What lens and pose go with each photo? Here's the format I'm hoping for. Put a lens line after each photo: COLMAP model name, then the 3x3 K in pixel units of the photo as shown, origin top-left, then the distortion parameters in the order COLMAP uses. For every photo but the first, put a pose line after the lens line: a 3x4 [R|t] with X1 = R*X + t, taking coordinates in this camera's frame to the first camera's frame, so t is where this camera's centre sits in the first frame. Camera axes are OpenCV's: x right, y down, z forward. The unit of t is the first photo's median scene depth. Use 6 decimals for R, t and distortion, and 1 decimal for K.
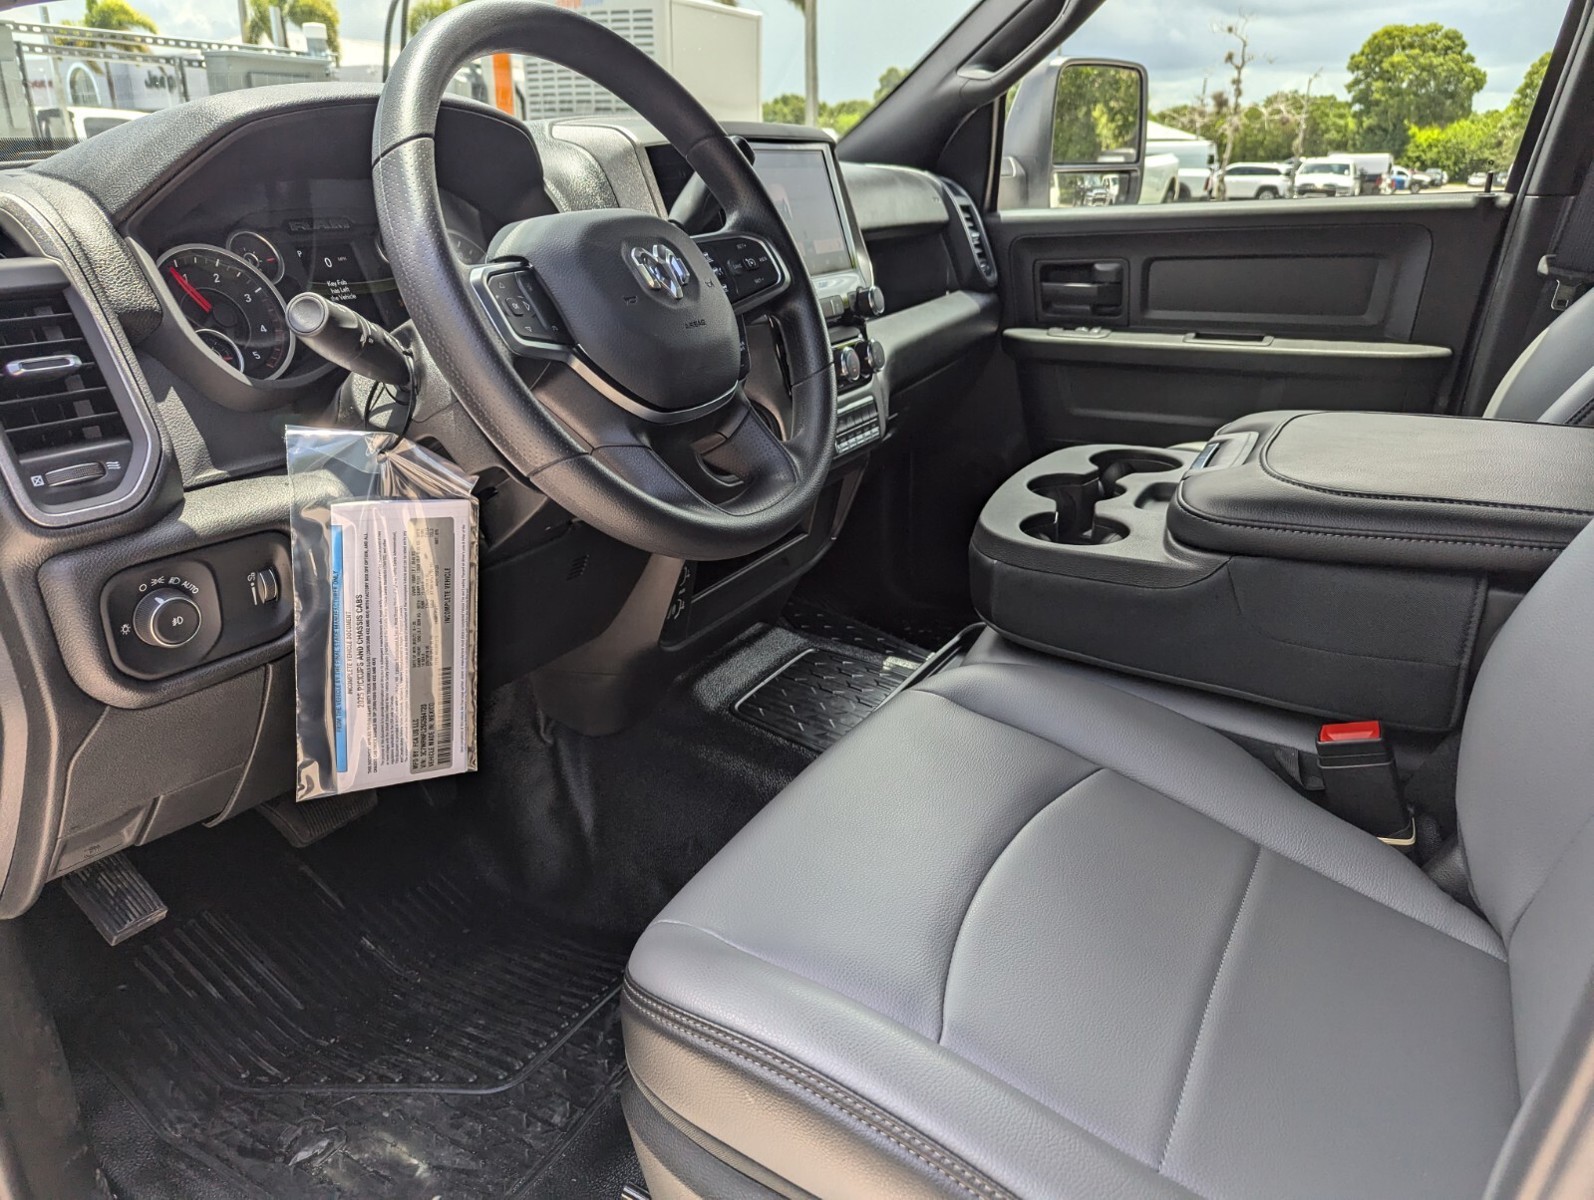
lens RADIAL K [[1145.6, 0, 797.0], [0, 1145.6, 600.0], [0, 0, 1]] dist [0.043555, -0.033911]
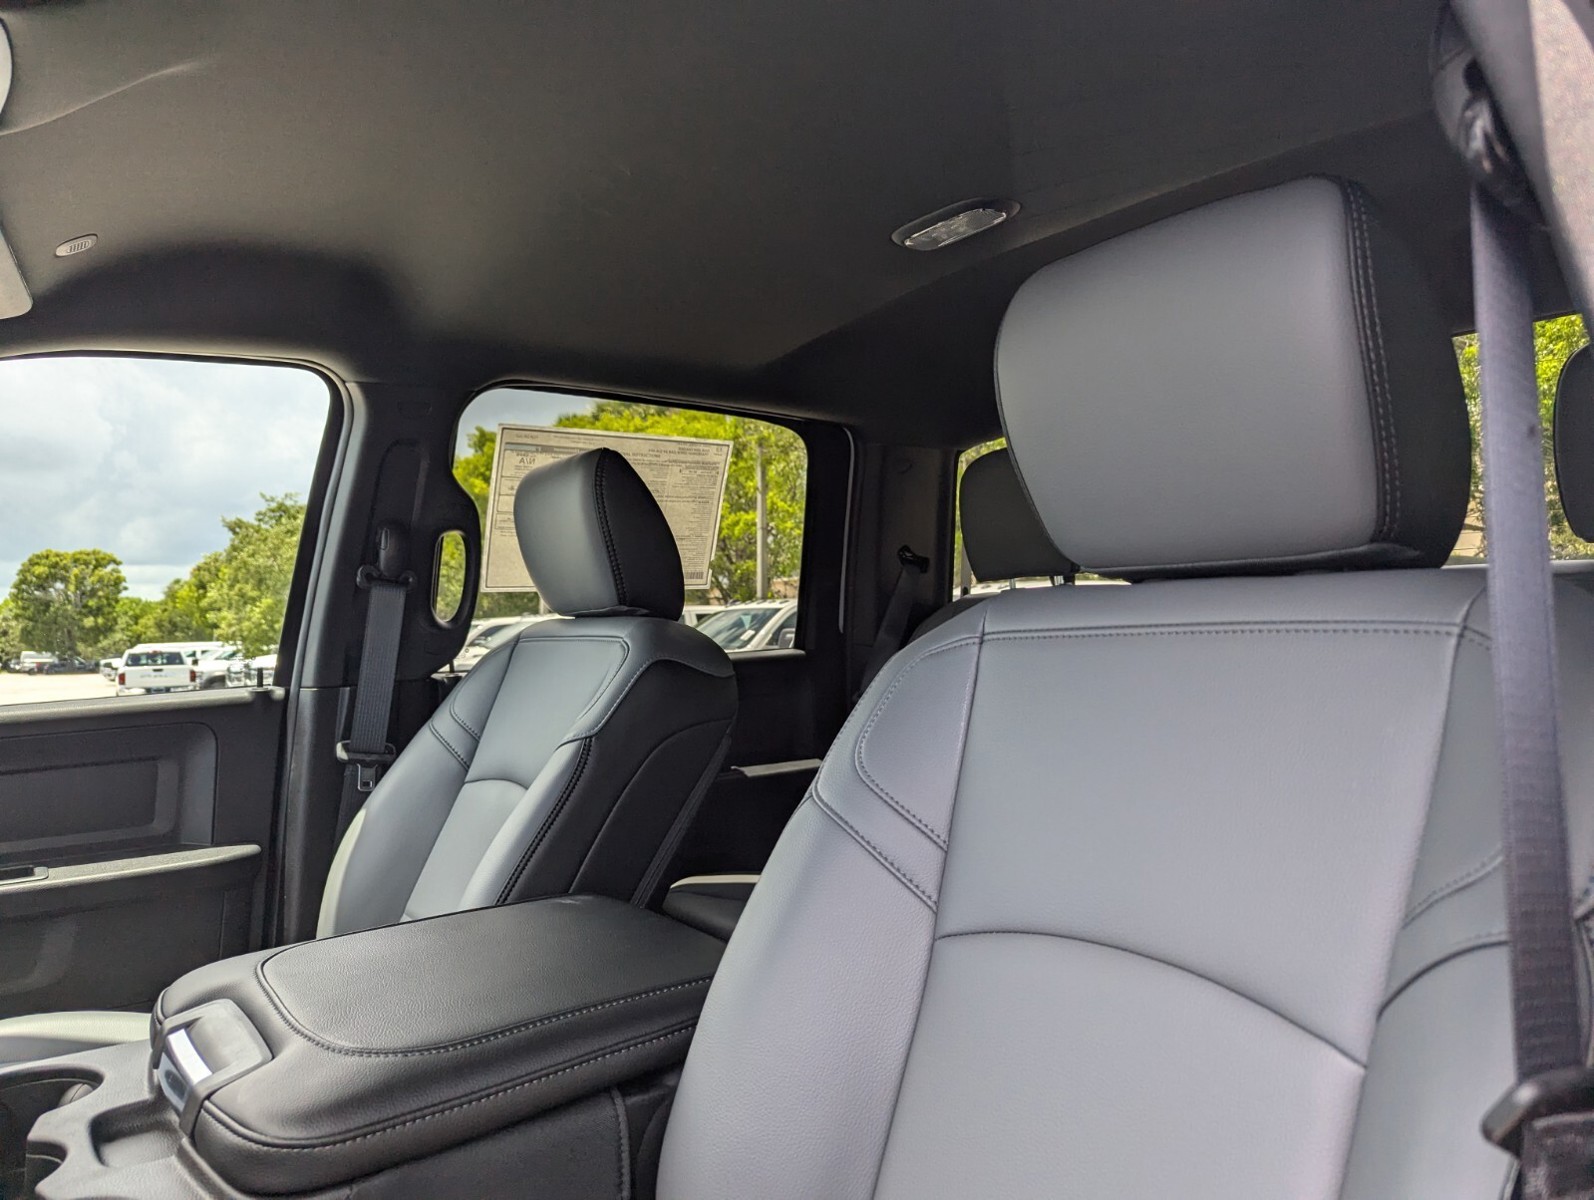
lens RADIAL K [[1145.6, 0, 797.0], [0, 1145.6, 600.0], [0, 0, 1]] dist [0.043555, -0.033911]
pose [[0.436330, 0.020861, 0.899545, -0.080460], [0.333095, 0.924960, -0.183021, -0.075450], [-0.835861, 0.379491, 0.396639, 0.172196]]
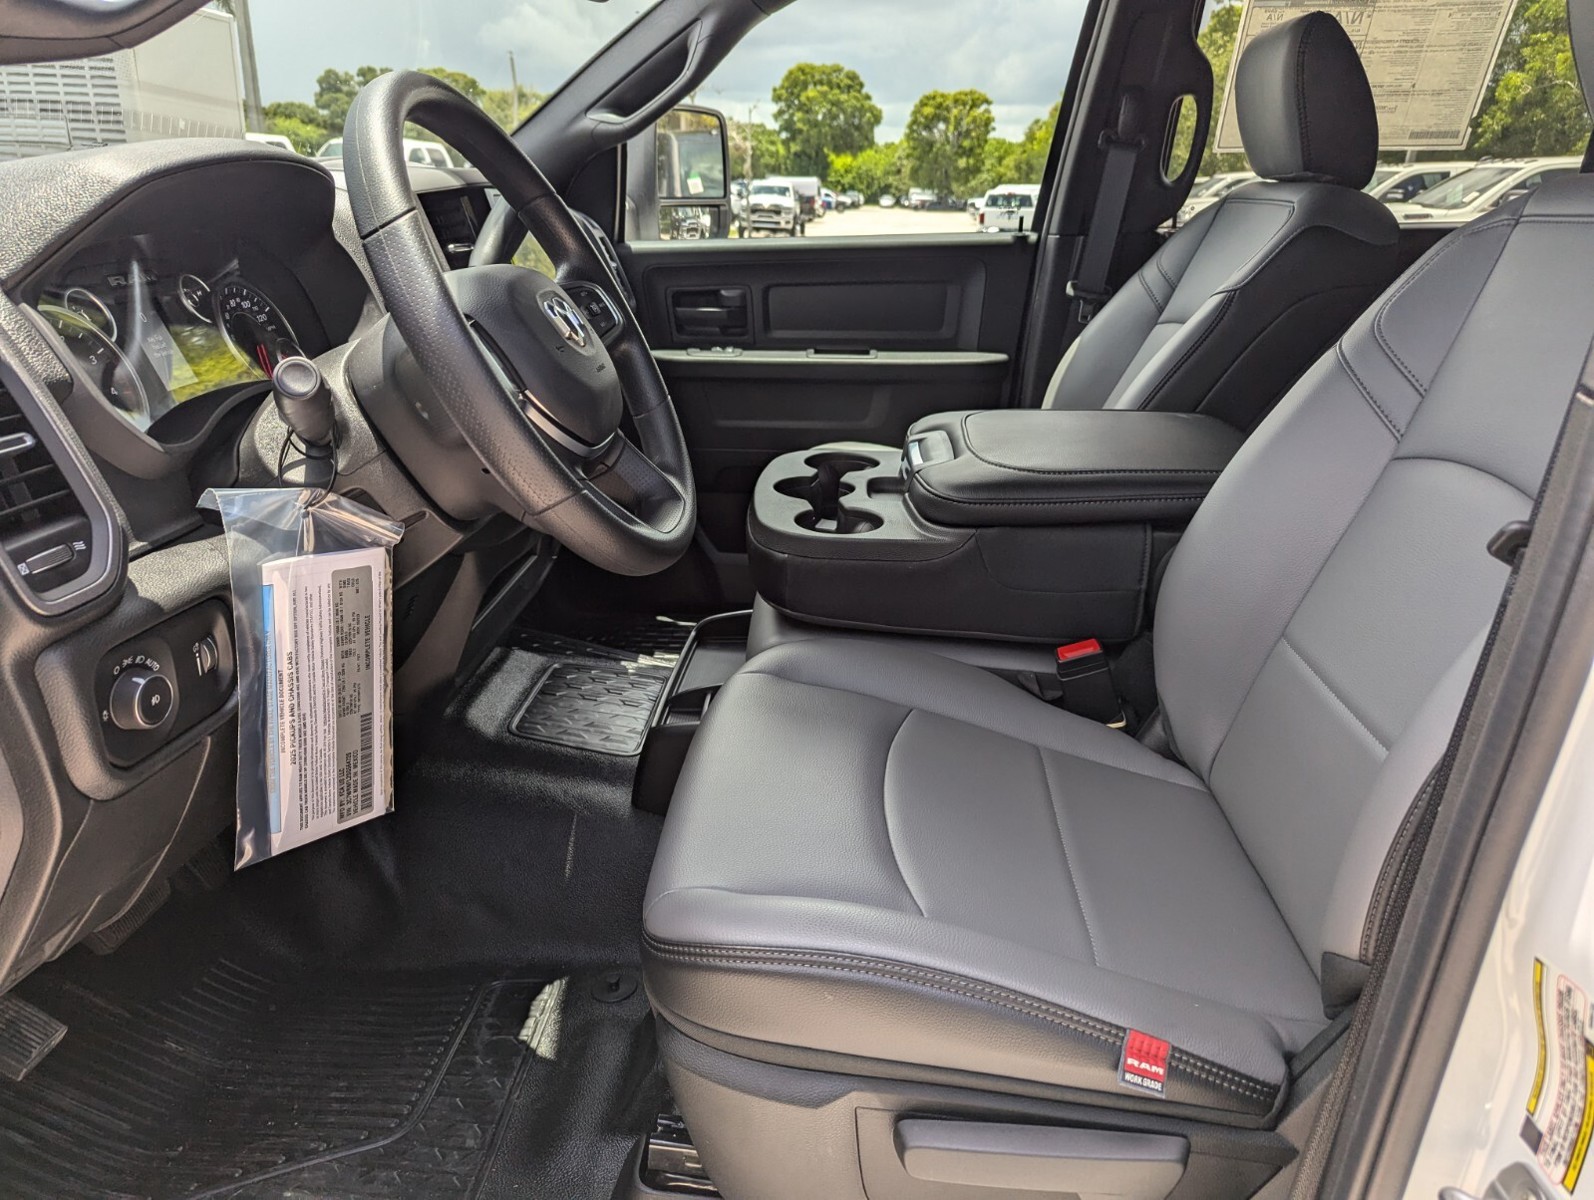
lens RADIAL K [[1145.6, 0, 797.0], [0, 1145.6, 600.0], [0, 0, 1]] dist [0.043555, -0.033911]
pose [[0.906243, -0.127154, 0.403183, -0.163654], [0.131101, 0.991207, 0.017922, -0.004285], [-0.401917, 0.036616, 0.914944, -0.039070]]
